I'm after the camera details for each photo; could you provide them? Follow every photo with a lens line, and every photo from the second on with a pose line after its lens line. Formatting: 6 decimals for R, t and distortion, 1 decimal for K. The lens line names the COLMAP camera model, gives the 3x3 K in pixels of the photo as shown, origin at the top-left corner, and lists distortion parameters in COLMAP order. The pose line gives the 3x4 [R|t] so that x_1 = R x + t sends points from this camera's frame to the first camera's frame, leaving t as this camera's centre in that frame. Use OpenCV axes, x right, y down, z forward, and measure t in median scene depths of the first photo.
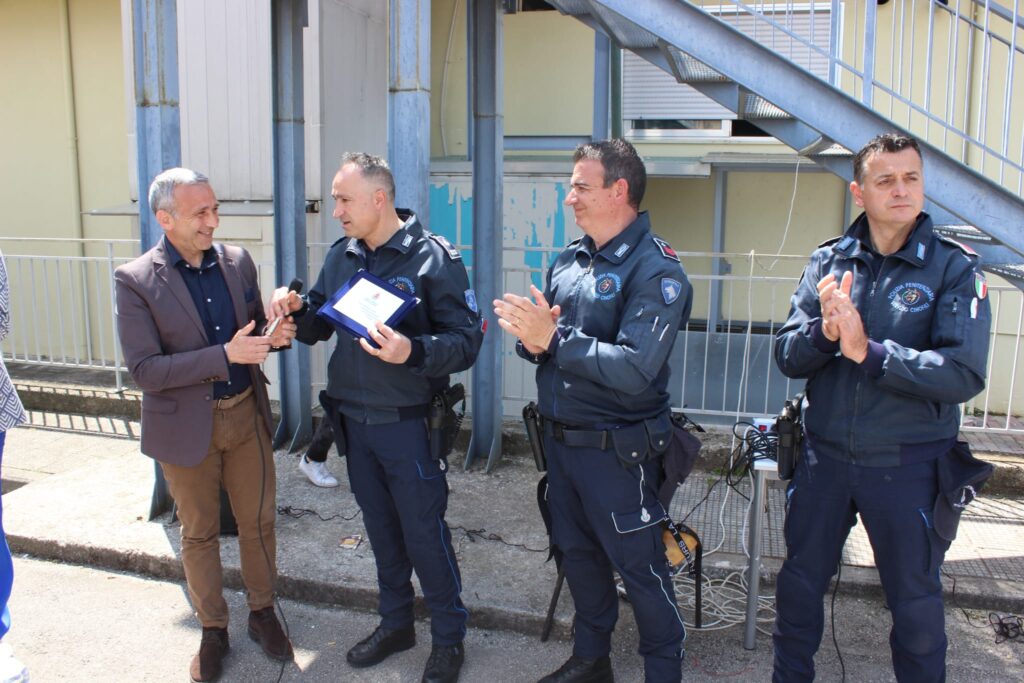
lens RADIAL K [[871.3, 0, 512.0], [0, 871.3, 341.5], [0, 0, 1]] dist [-0.166995, 0.158714]
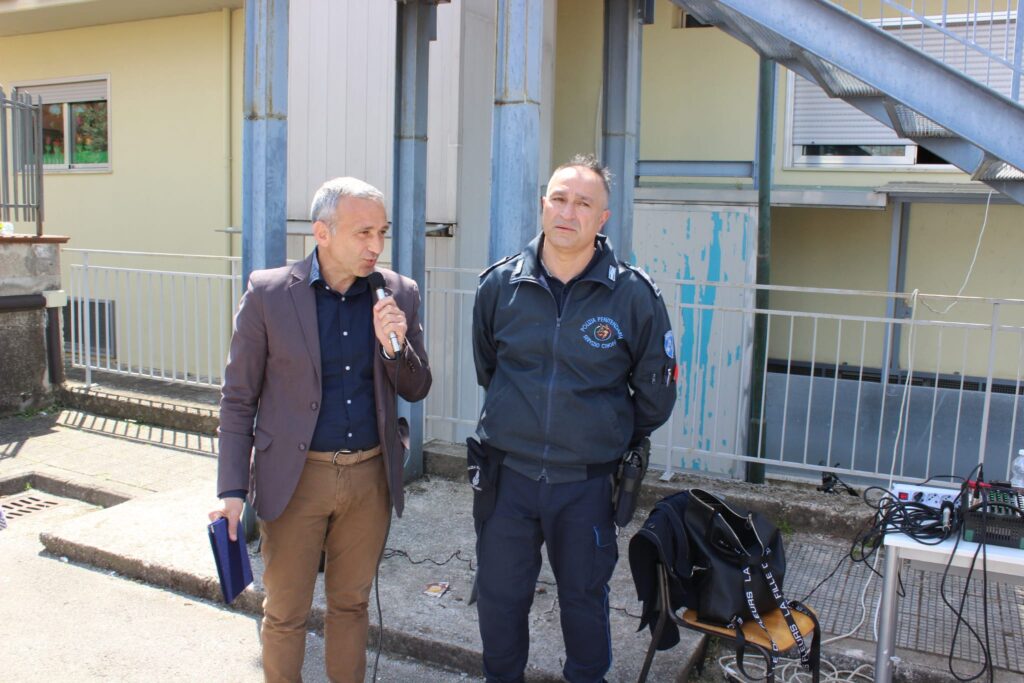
lens RADIAL K [[920.8, 0, 510.3], [0, 920.8, 334.9], [0, 0, 1]] dist [-0.160276, 0.164193]
pose [[0.980800, 0.040856, -0.190691, 0.064395], [-0.050241, 0.997739, -0.044641, 0.000839], [0.188436, 0.053364, 0.980635, 0.045241]]
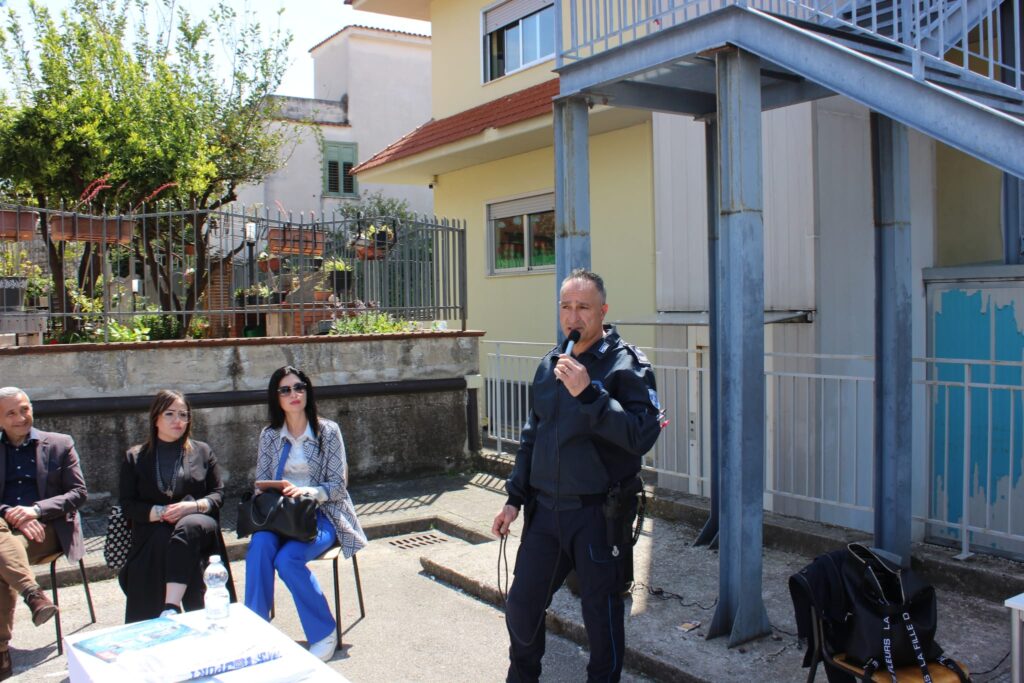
lens RADIAL K [[937.2, 0, 509.0], [0, 937.2, 344.7], [0, 0, 1]] dist [-0.148673, 0.164354]
pose [[0.751205, 0.004727, -0.660052, 0.402955], [-0.087240, 0.991913, -0.092184, 0.009938], [0.654278, 0.126832, 0.745542, -0.051176]]
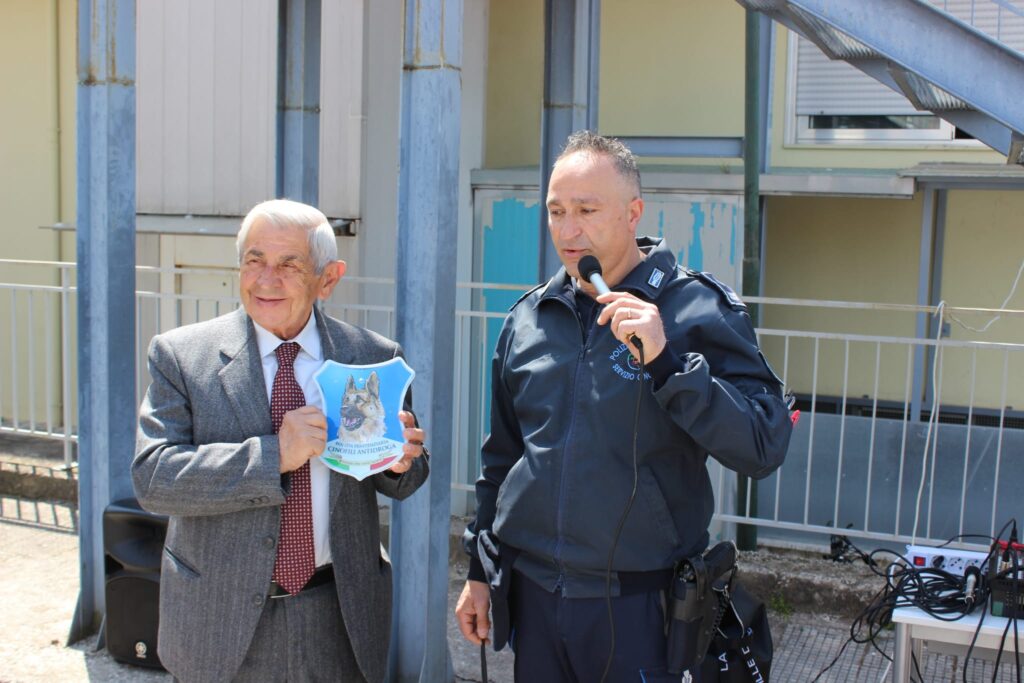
lens RADIAL K [[1216.7, 0, 512.0], [0, 1216.7, 341.5], [0, 0, 1]] dist [-0.104953, 0.180885]
pose [[0.990935, 0.031058, -0.130701, 0.081124], [-0.039827, 0.997089, -0.065020, 0.002415], [0.128301, 0.069636, 0.989287, 0.009049]]
